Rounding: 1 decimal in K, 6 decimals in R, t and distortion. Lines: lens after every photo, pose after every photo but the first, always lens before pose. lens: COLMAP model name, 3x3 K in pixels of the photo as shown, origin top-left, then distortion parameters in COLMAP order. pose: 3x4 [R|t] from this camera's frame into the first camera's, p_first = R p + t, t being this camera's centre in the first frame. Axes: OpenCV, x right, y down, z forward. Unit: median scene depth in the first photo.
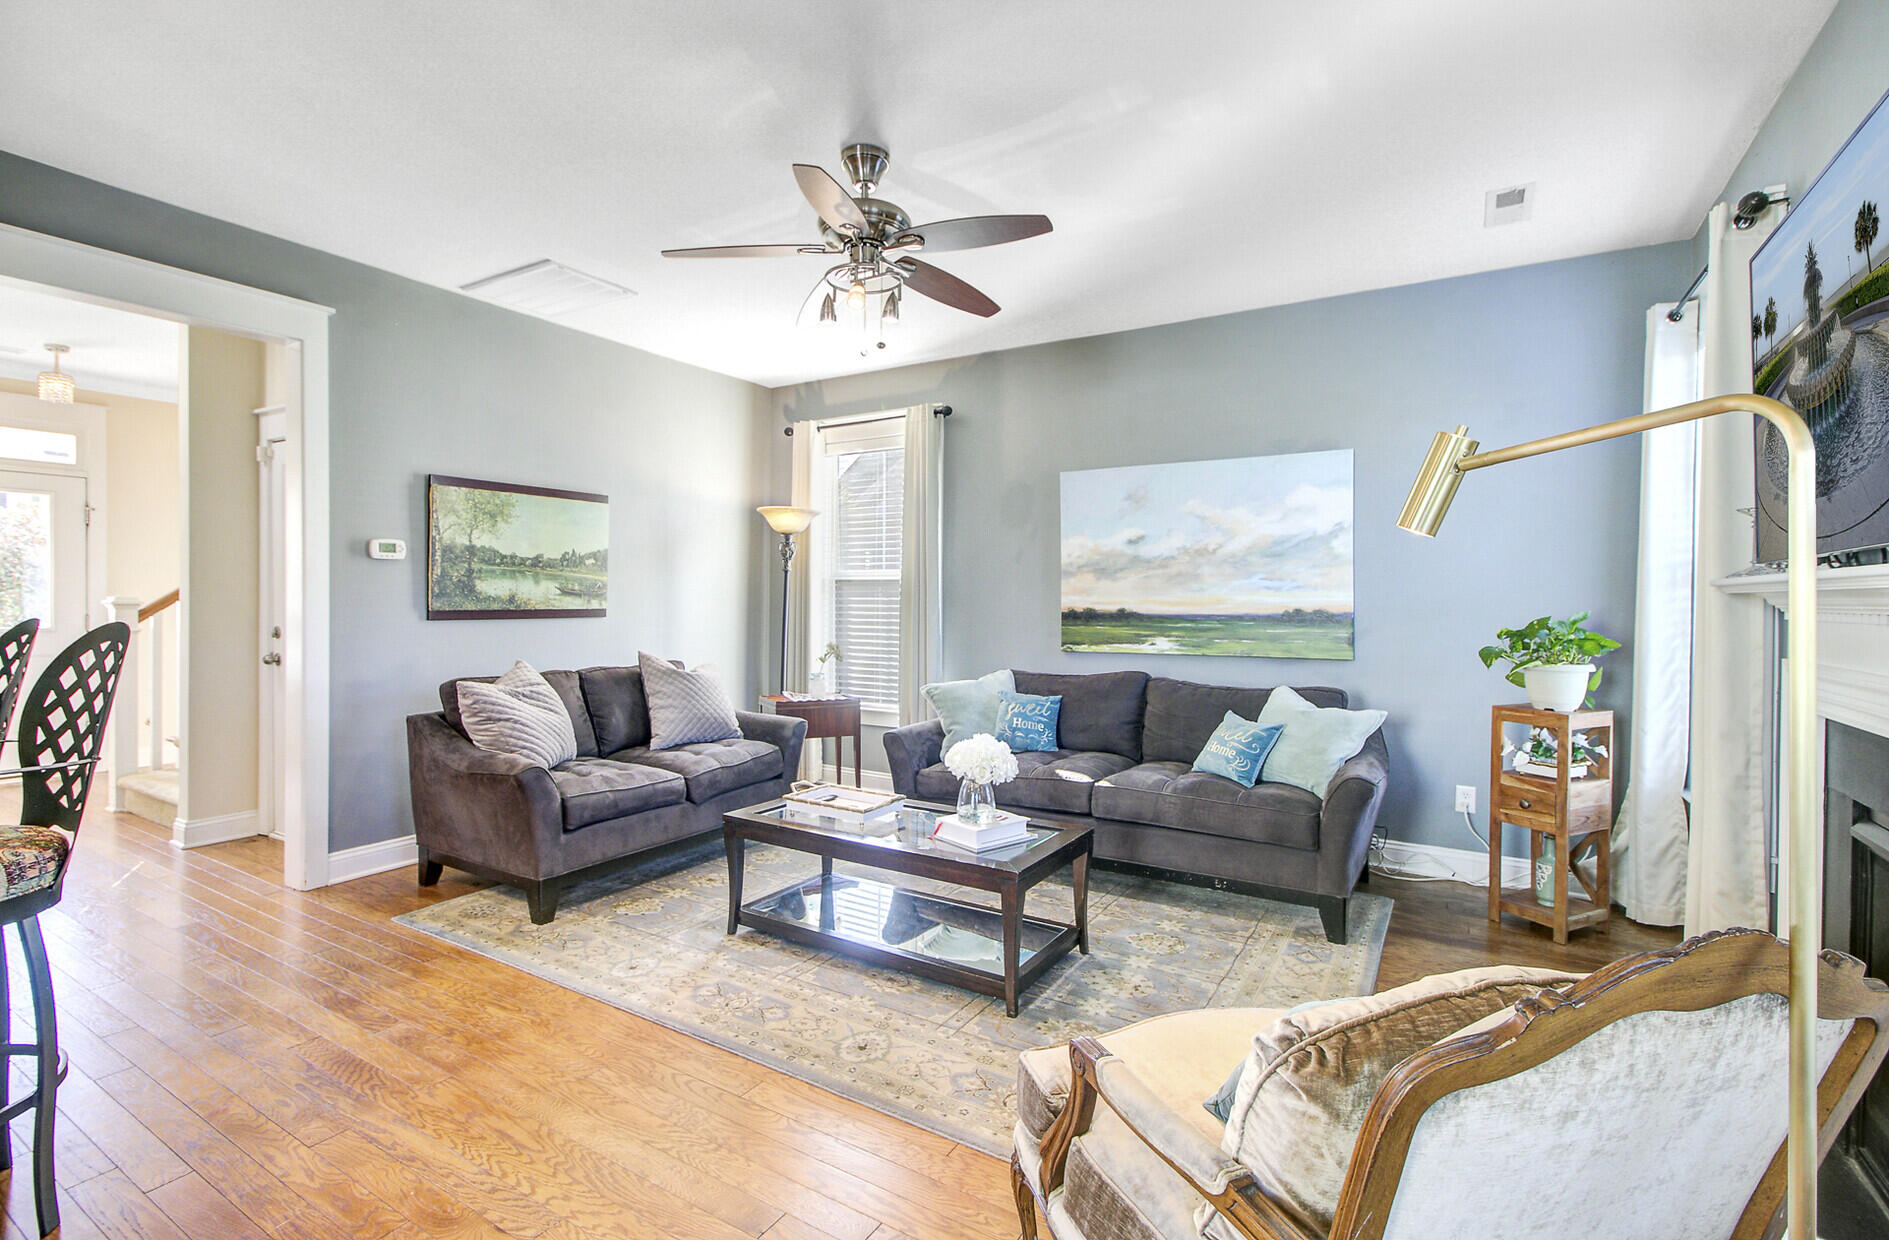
lens RADIAL K [[882.7, 0, 940.8], [0, 882.7, 606.2], [0, 0, 1]] dist [-0.000580, 0.000108]
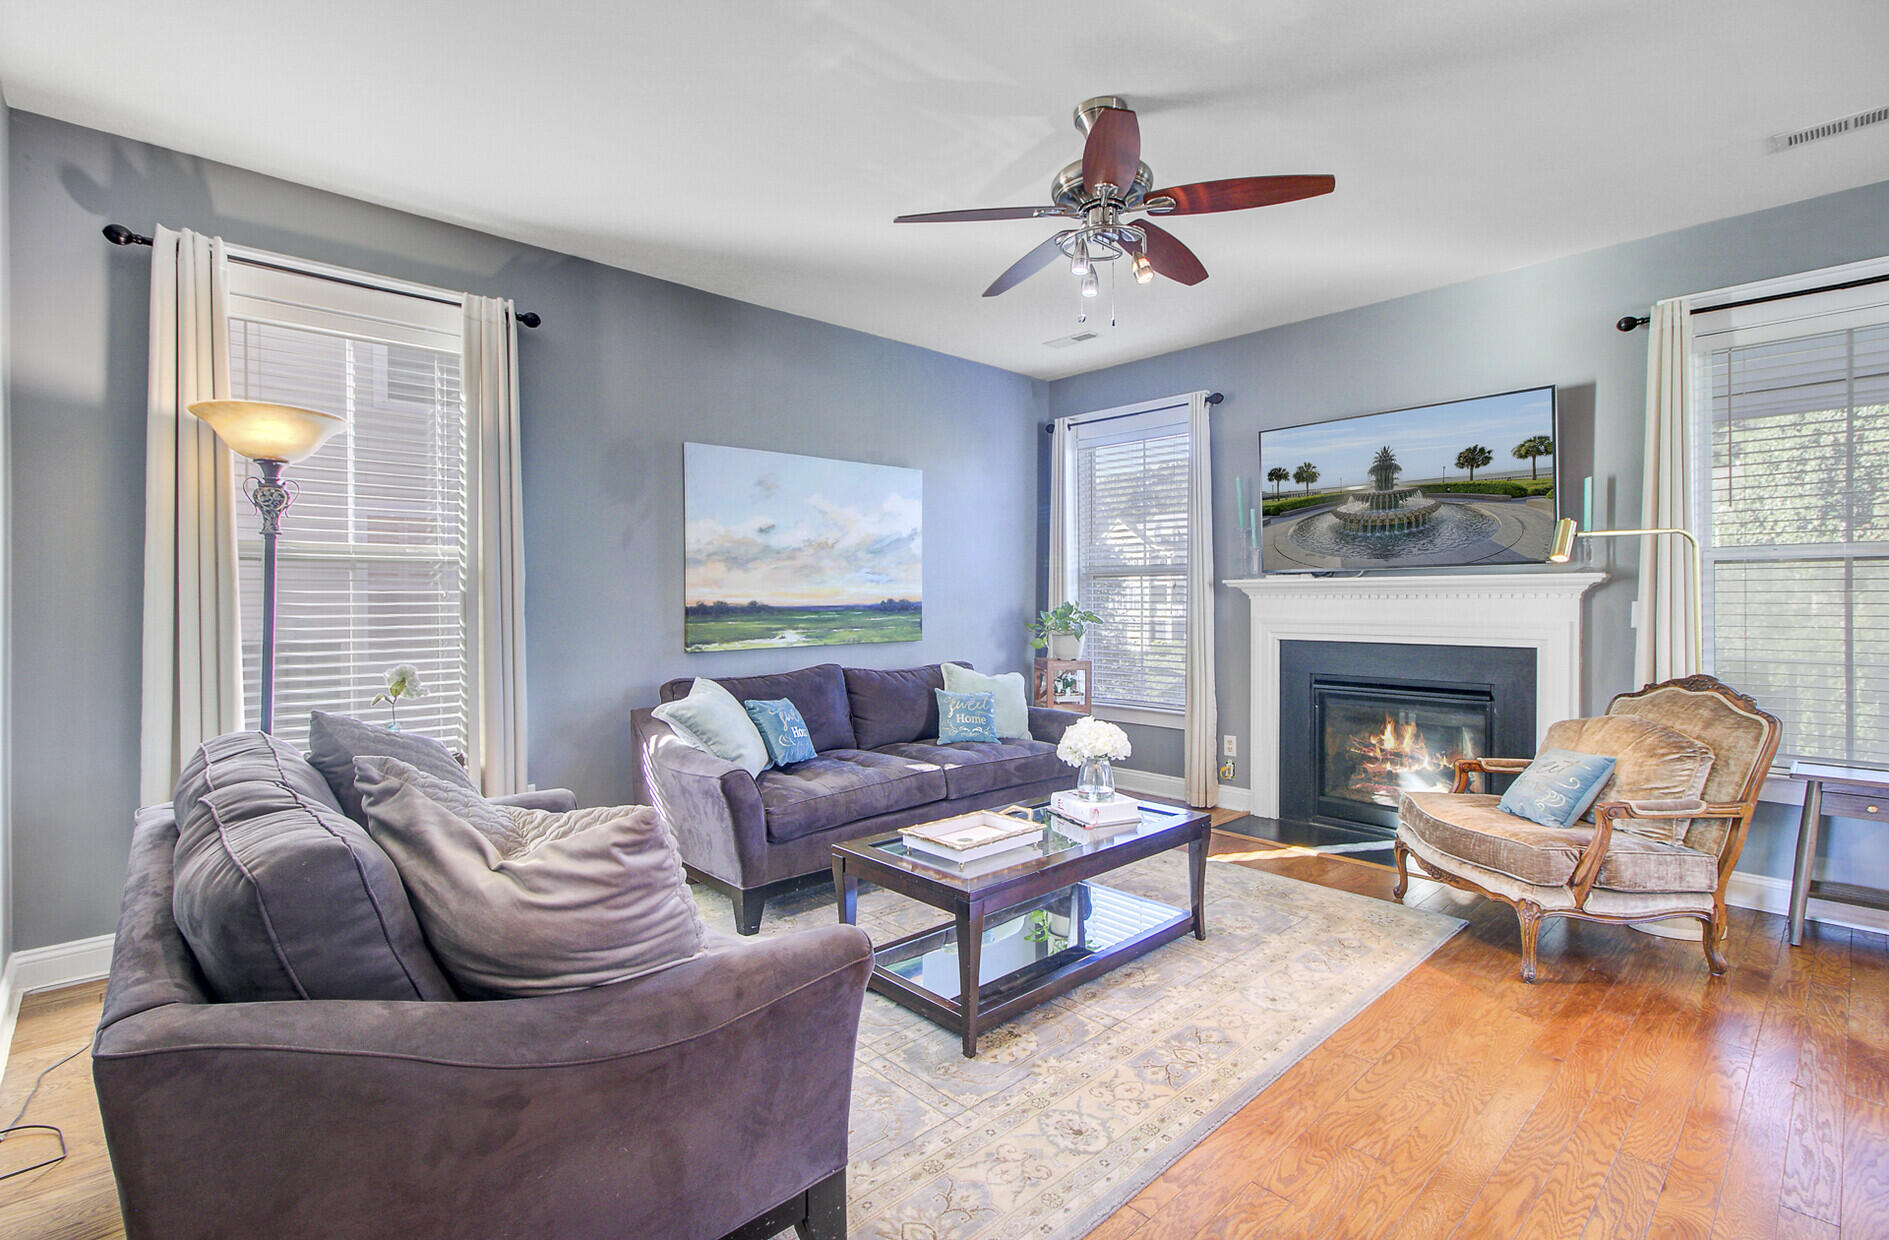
lens RADIAL K [[882.7, 0, 940.8], [0, 882.7, 606.2], [0, 0, 1]] dist [-0.000580, 0.000108]
pose [[0.267323, -0.019609, 0.963407, -0.653696], [0.008904, 0.999801, 0.017879, -0.007408], [-0.963566, 0.003798, 0.267445, 0.575742]]
